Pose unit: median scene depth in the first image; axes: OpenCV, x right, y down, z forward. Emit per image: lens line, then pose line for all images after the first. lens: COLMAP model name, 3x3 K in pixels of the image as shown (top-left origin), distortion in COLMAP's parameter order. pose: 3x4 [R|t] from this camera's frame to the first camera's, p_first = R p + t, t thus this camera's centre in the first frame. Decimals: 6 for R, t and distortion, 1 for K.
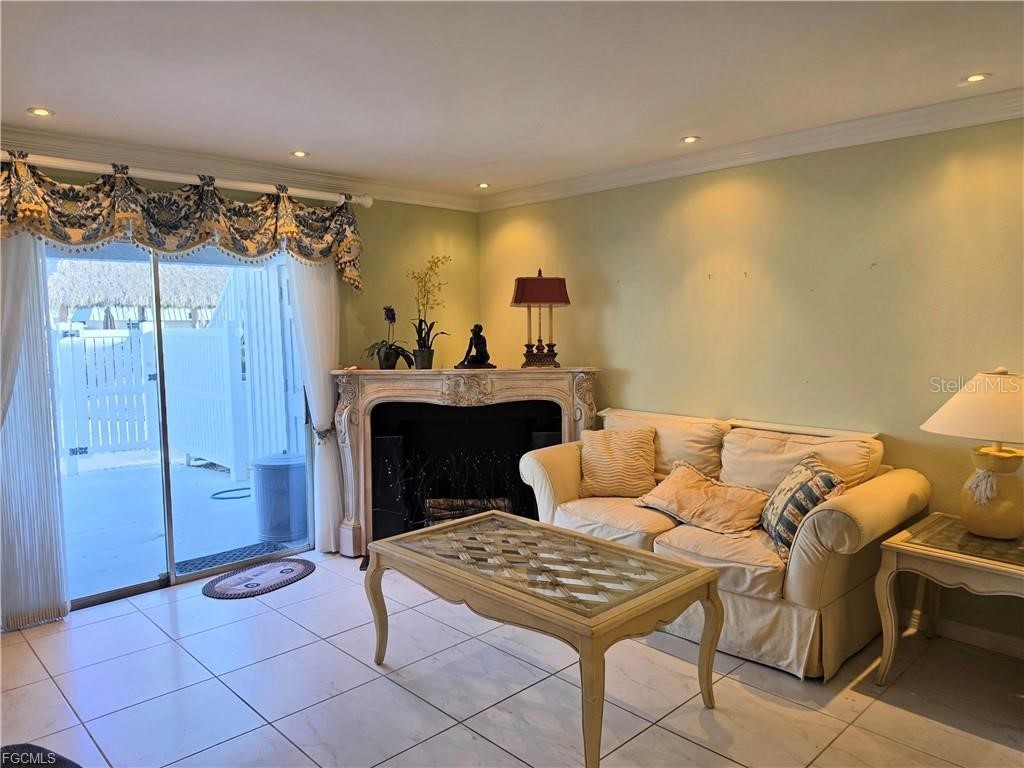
lens RADIAL K [[716.6, 0, 511.5], [0, 716.6, 398.0], [0, 0, 1]] dist [0.060534, -0.081161]
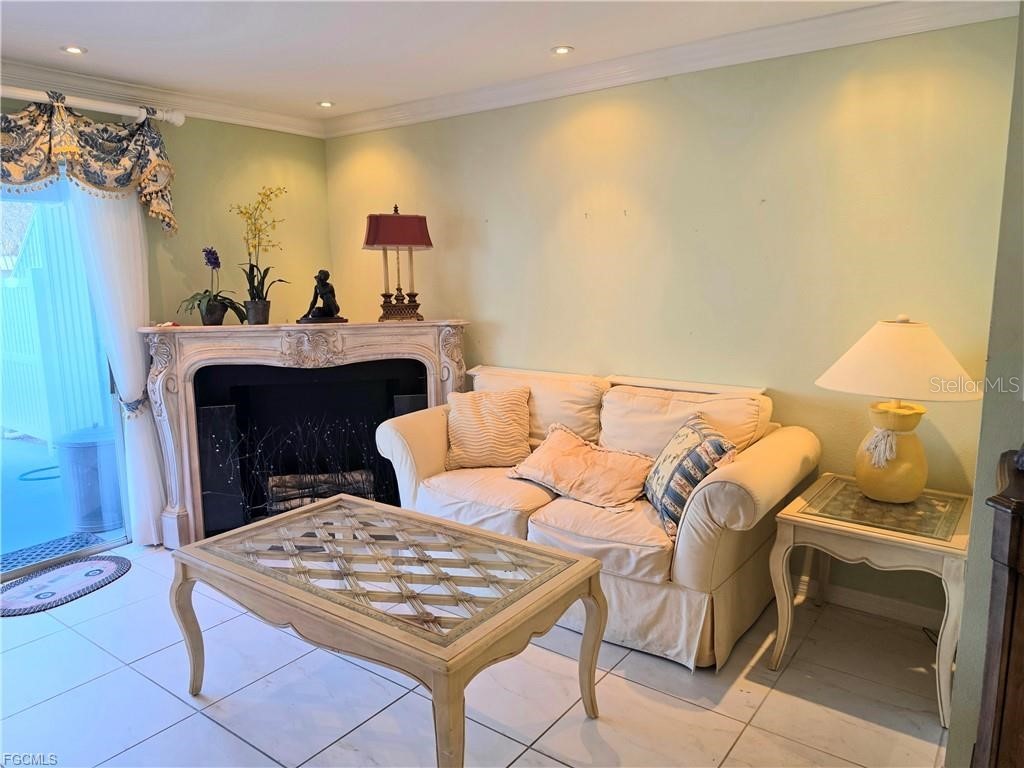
lens RADIAL K [[716.6, 0, 502.0], [0, 716.6, 405.1], [0, 0, 1]] dist [0.060534, -0.081161]
pose [[0.988048, -0.032507, 0.150683, 0.040284], [0.020425, 0.996501, 0.081046, -0.011985], [-0.152790, -0.077000, 0.985254, 0.159689]]
